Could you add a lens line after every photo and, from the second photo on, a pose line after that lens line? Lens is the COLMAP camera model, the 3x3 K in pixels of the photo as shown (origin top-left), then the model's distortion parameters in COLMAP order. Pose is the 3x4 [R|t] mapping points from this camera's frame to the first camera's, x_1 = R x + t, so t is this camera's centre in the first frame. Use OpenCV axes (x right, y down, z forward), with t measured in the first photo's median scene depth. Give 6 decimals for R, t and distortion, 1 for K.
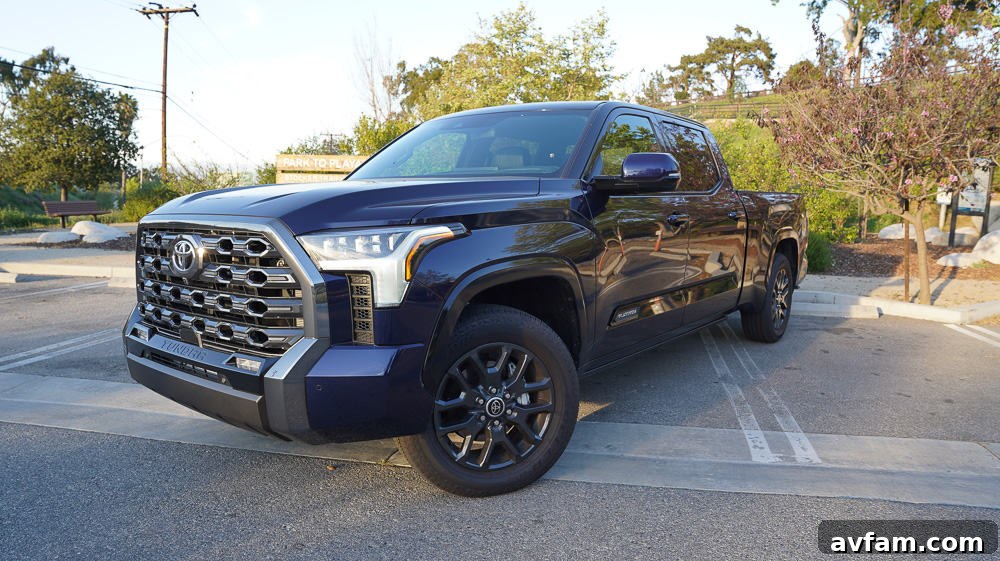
lens RADIAL K [[697.9, 0, 497.9], [0, 697.9, 283.6], [0, 0, 1]] dist [-0.090590, 0.034260]
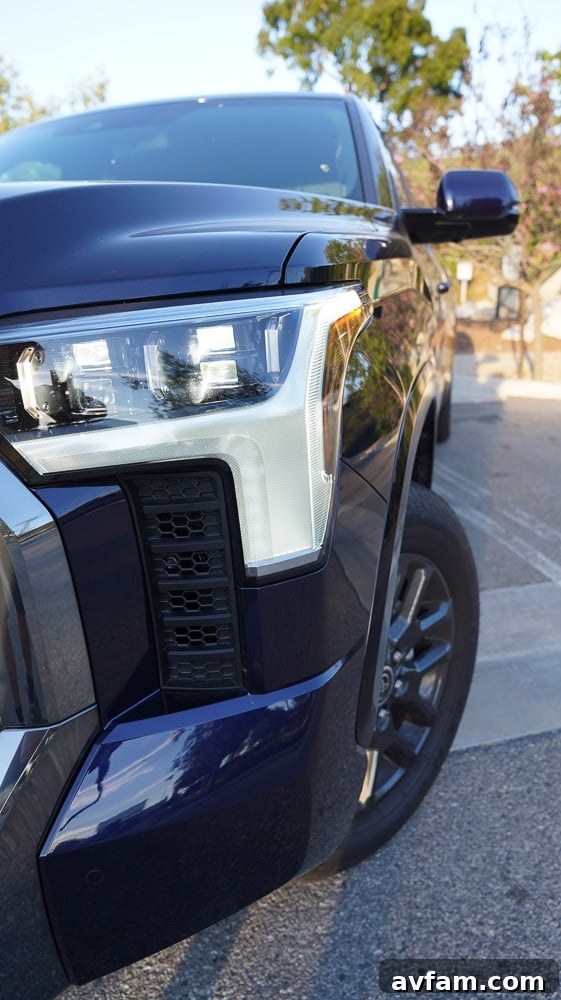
lens RADIAL K [[697.9, 0, 280.5], [0, 697.9, 502.1], [0, 0, 1]] dist [-0.090590, 0.034260]
pose [[0.919611, -0.148612, 0.363635, -0.057589], [0.084885, 0.978985, 0.185428, -0.010805], [-0.383550, -0.139654, 0.912900, 0.157095]]
